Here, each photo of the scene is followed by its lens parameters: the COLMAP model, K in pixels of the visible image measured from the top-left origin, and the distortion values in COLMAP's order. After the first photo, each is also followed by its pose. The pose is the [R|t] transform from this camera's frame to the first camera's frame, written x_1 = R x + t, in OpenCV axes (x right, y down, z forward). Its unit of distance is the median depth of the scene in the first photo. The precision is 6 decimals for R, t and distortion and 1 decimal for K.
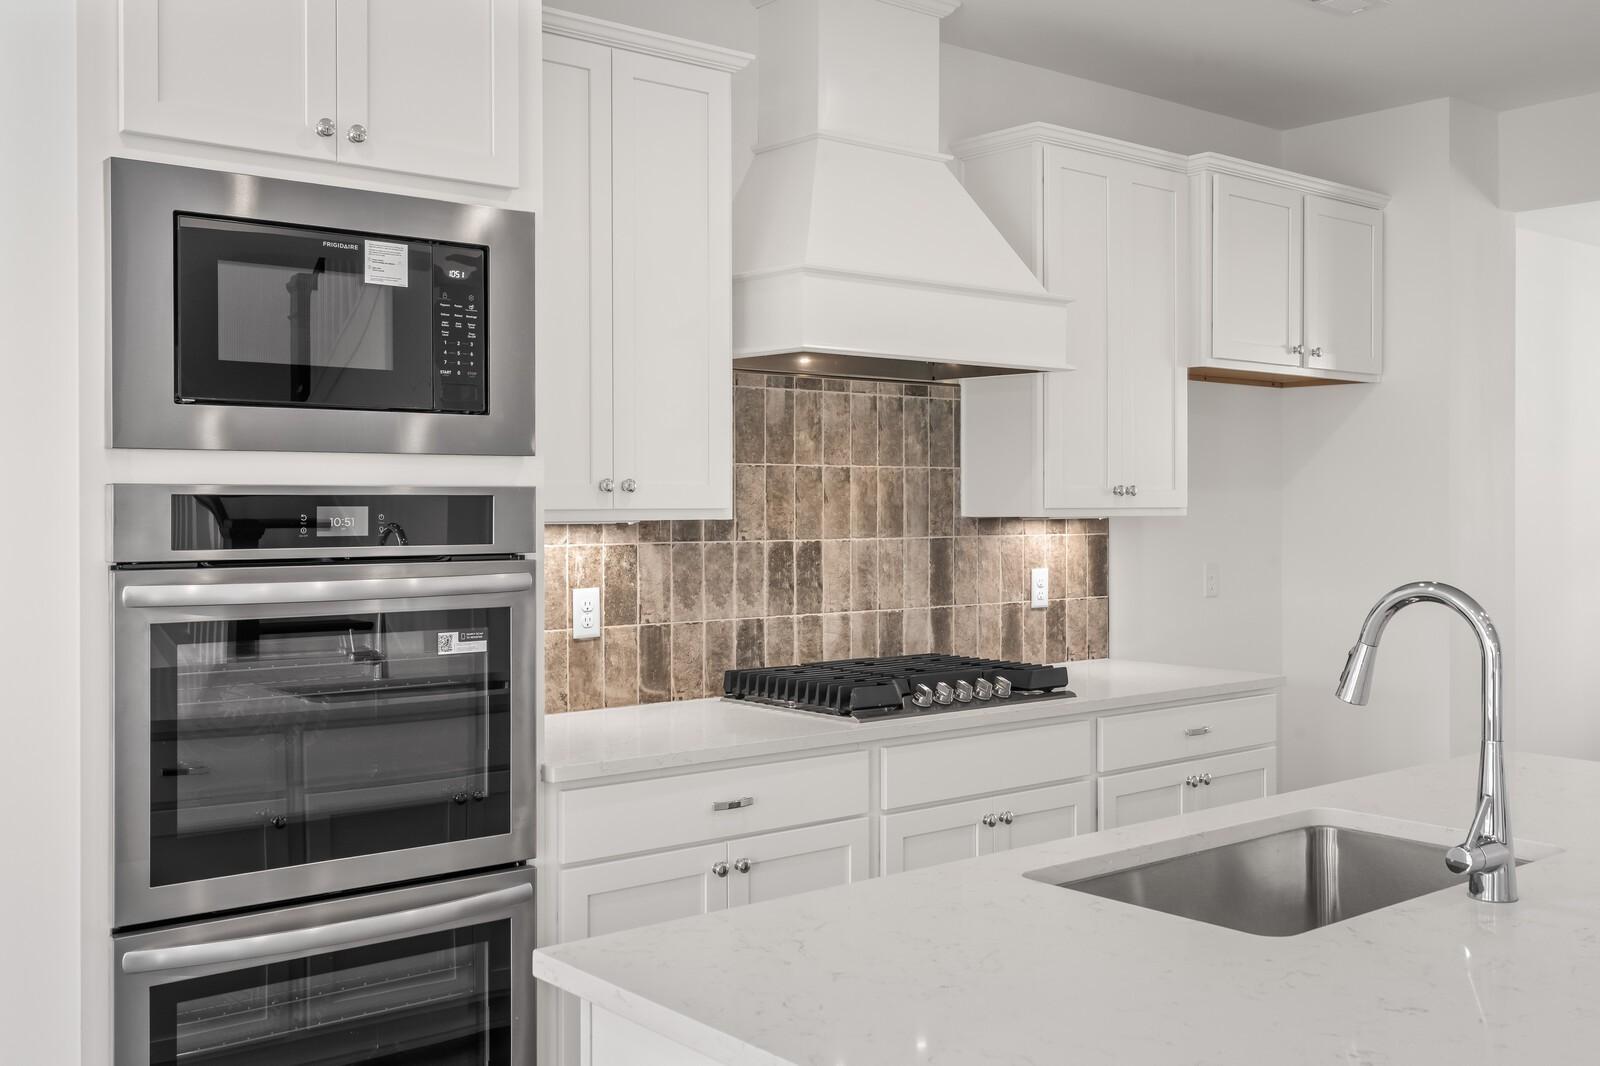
lens RADIAL K [[1573.5, 0, 805.5], [0, 1573.5, 505.8], [0, 0, 1]] dist [0.005162, 0.000000]
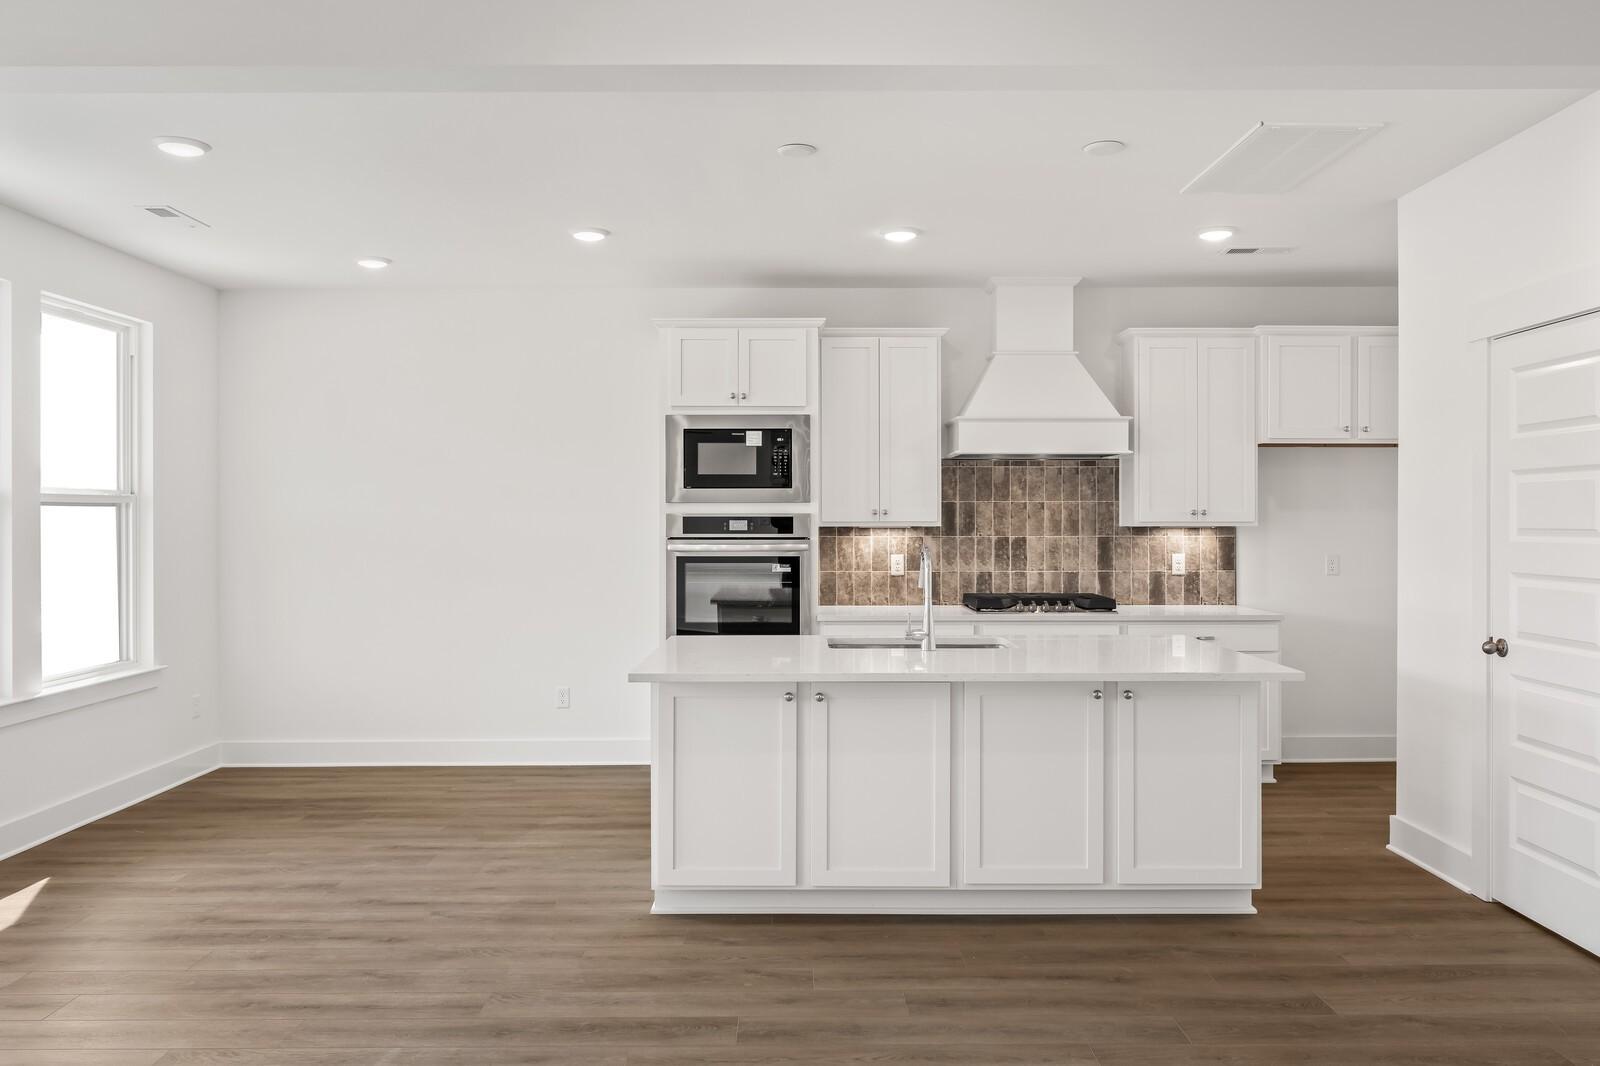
lens RADIAL K [[1172.3, 0, 792.5], [0, 1172.3, 528.0], [0, 0, 1]] dist [-0.007895, -0.001050]
pose [[0.761562, 0.005415, -0.648069, 0.864044], [-0.000782, 0.999972, 0.007436, -0.001331], [0.648091, -0.005156, 0.761545, -0.449635]]
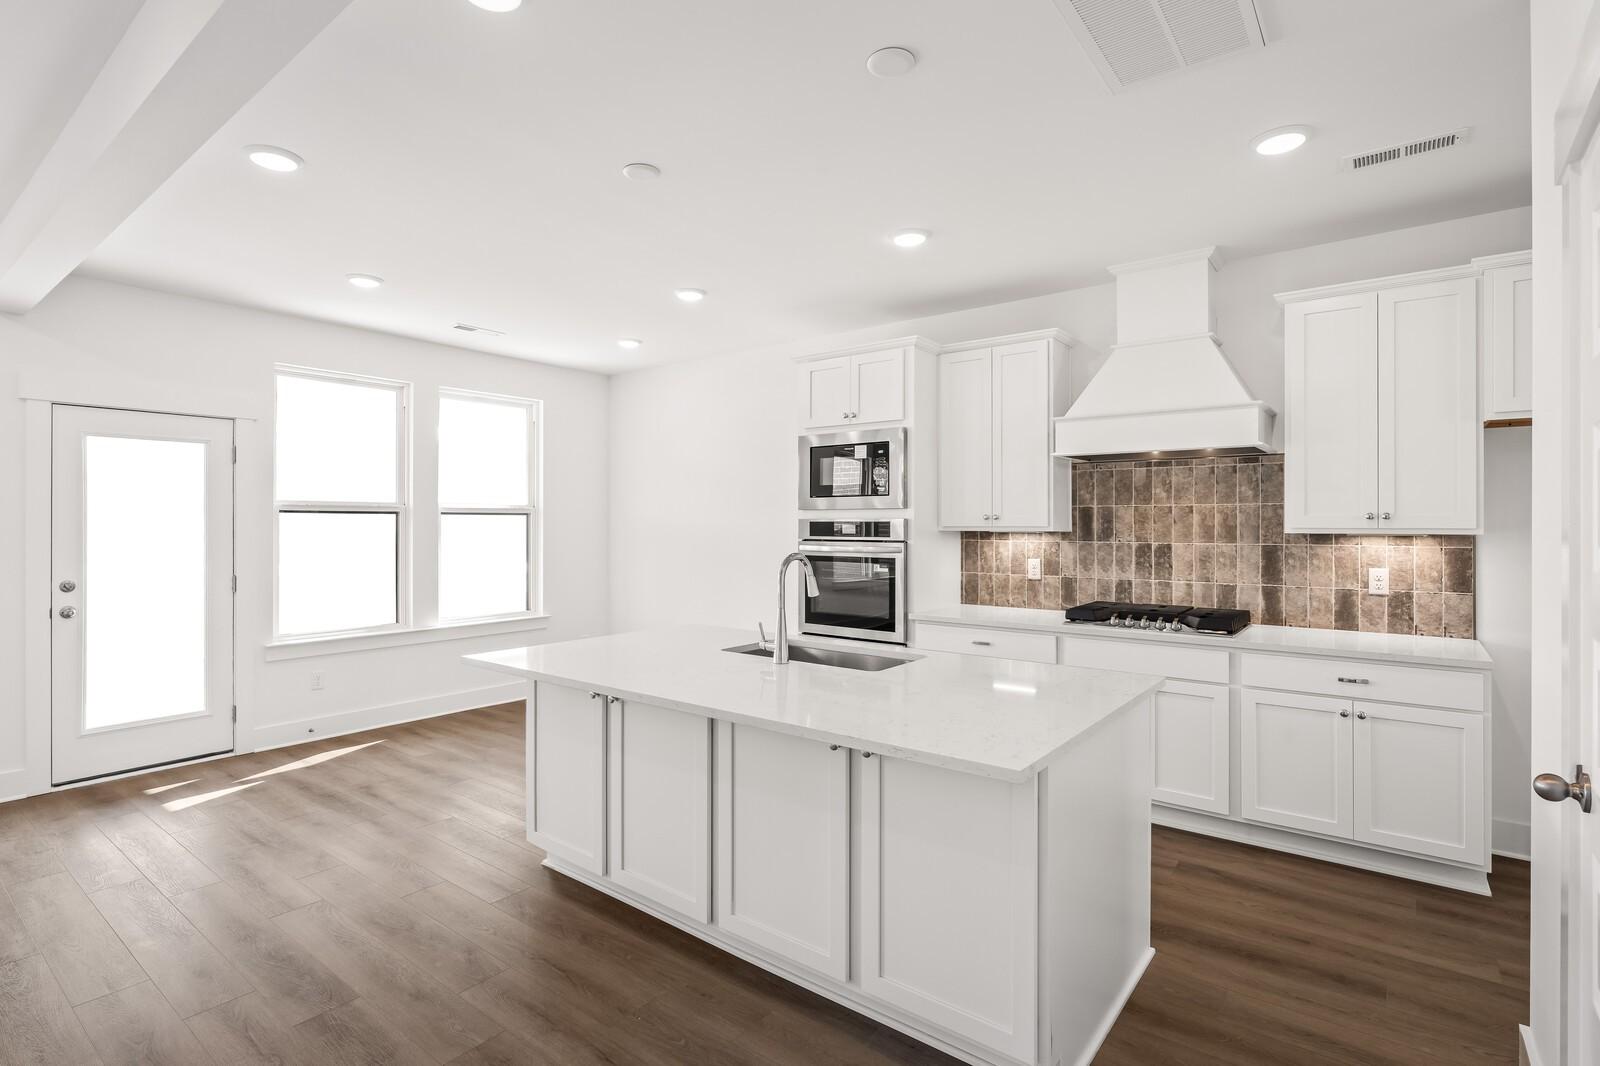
lens RADIAL K [[777.2, 0, 789.9], [0, 777.2, 522.4], [0, 0, 1]] dist [-0.007045, 0.001850]
pose [[0.196056, 0.000287, -0.980593, 0.931571], [-0.002115, 0.999998, -0.000130, -0.003198], [0.980591, 0.002099, 0.196056, 0.375808]]
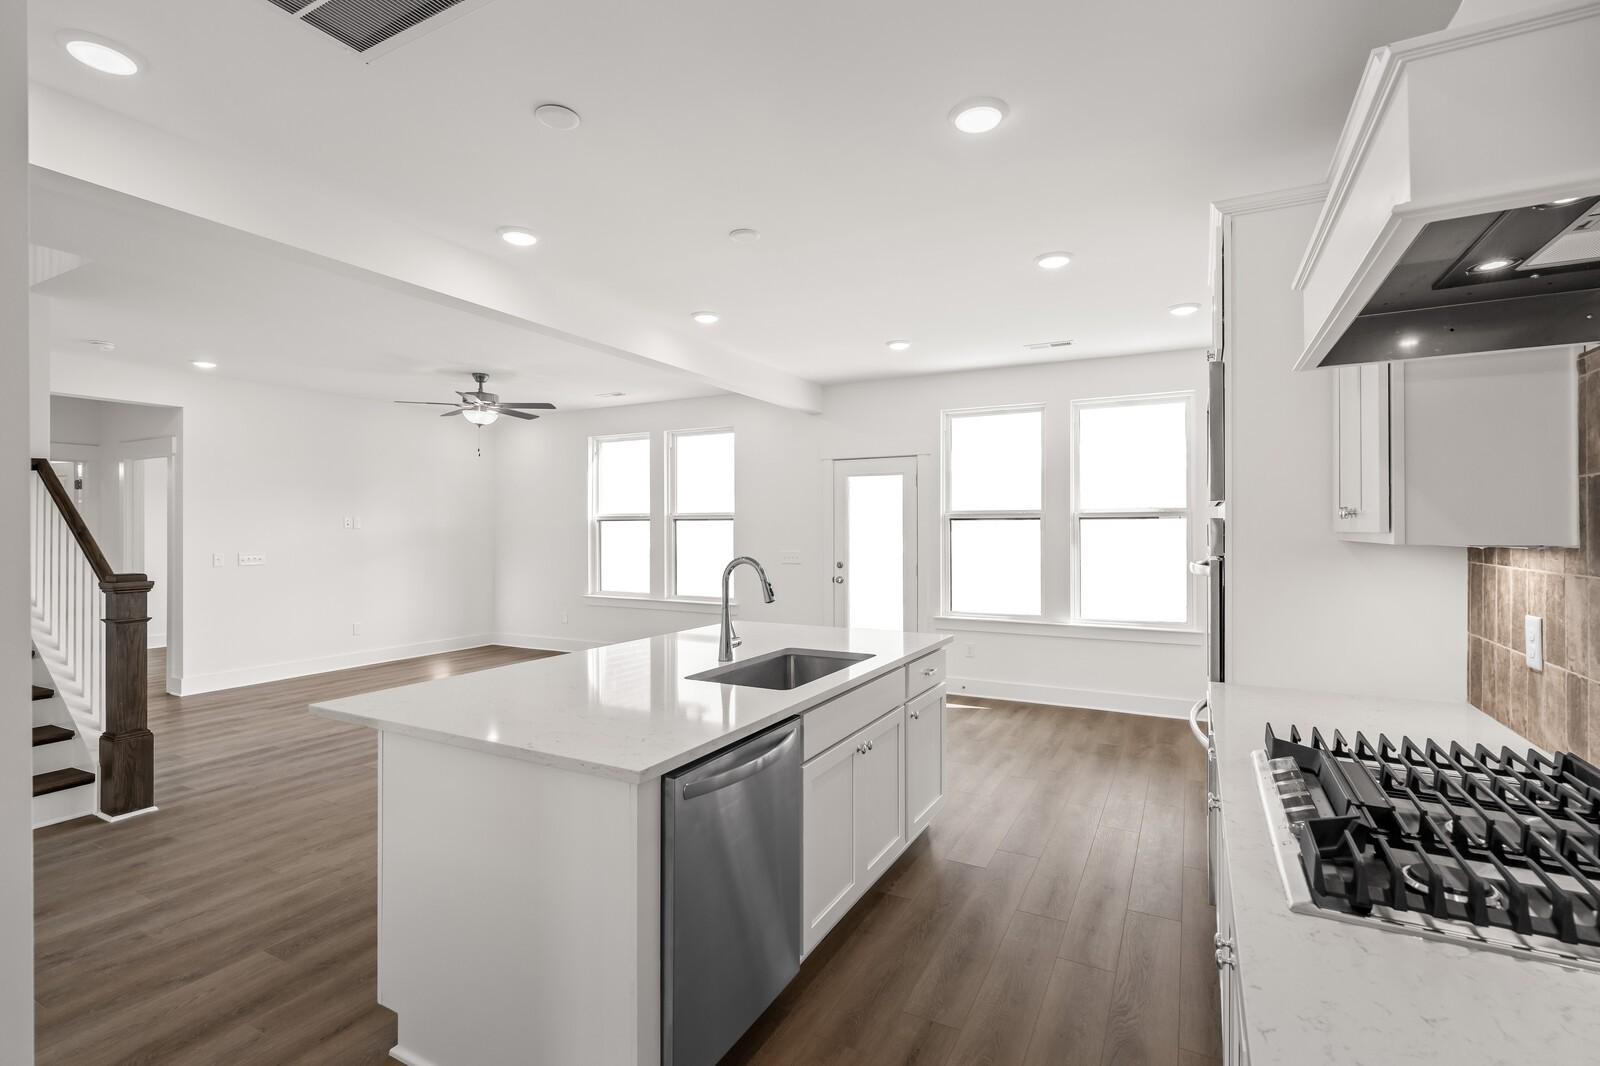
lens RADIAL K [[729.0, 0, 796.8], [0, 729.0, 530.9], [0, 0, 1]] dist [-0.005109, -0.000507]
pose [[-0.931256, 0.002915, -0.364353, 0.417468], [0.001239, 0.999988, 0.004832, -0.001781], [0.364362, 0.004049, -0.931248, 1.196458]]
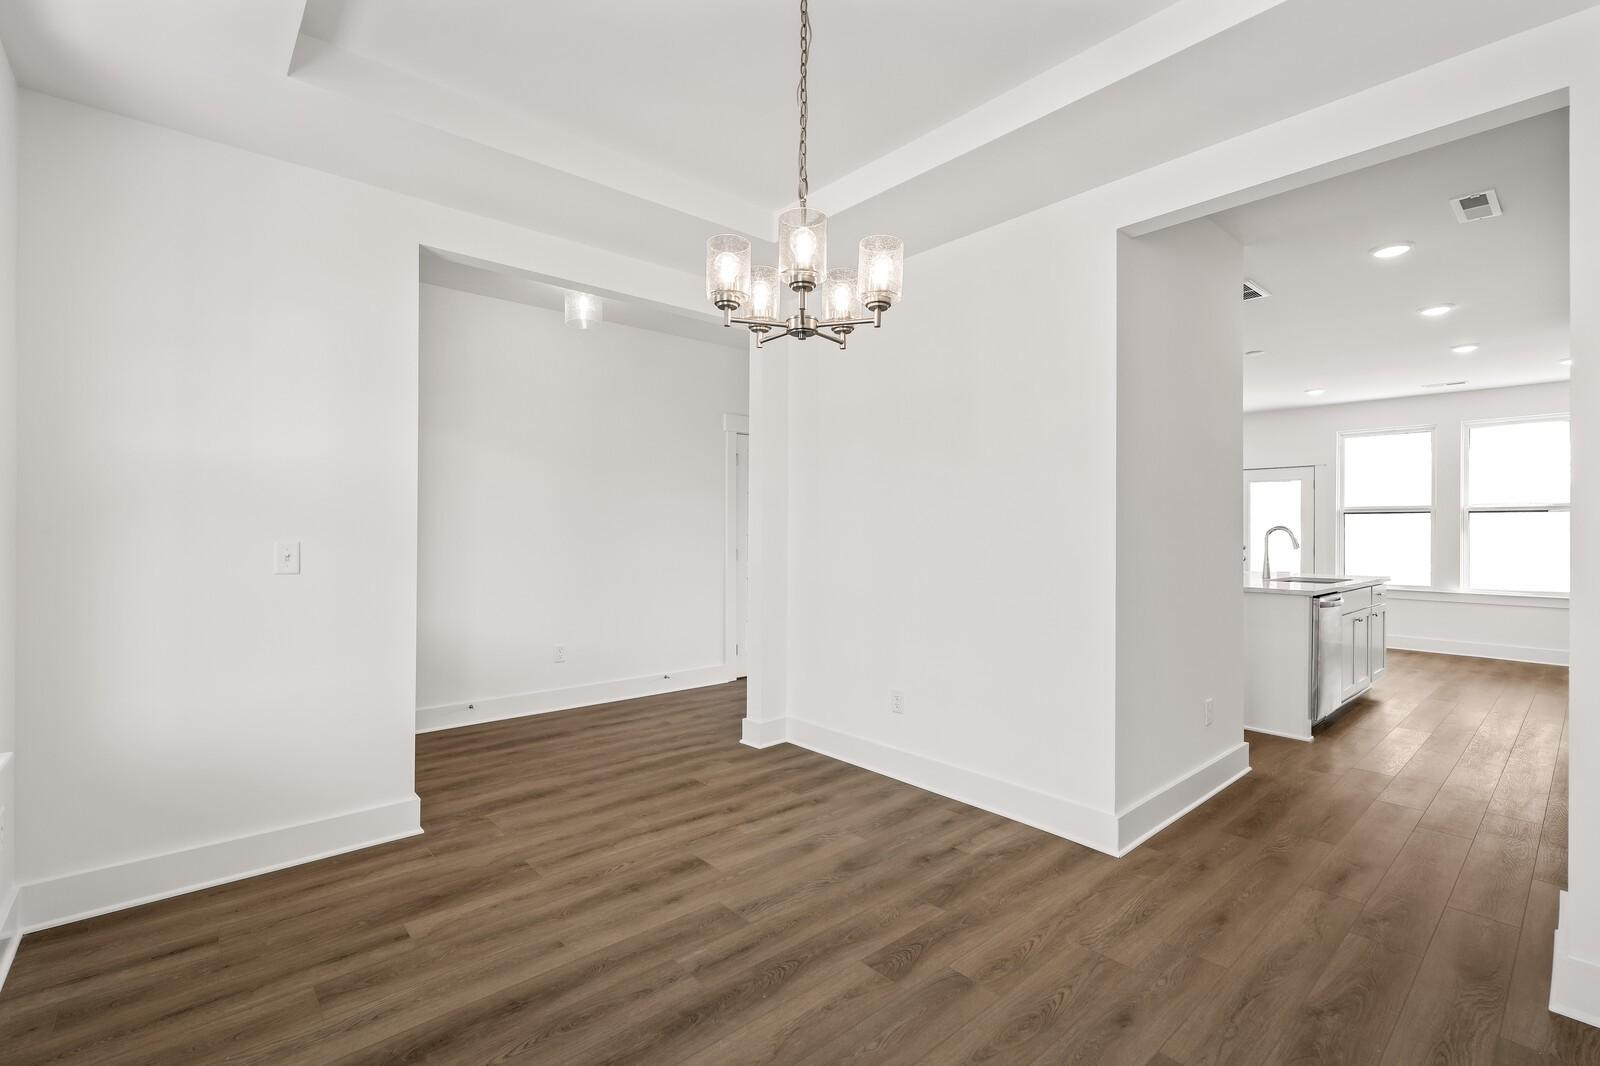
lens RADIAL K [[729.0, 0, 784.2], [0, 729.0, 532.5], [0, 0, 1]] dist [-0.005109, -0.000507]
pose [[-0.998958, 0.000362, -0.045645, 1.281557], [0.000047, 0.999976, 0.006918, 0.022653], [0.045646, 0.006908, -0.998934, 1.900670]]
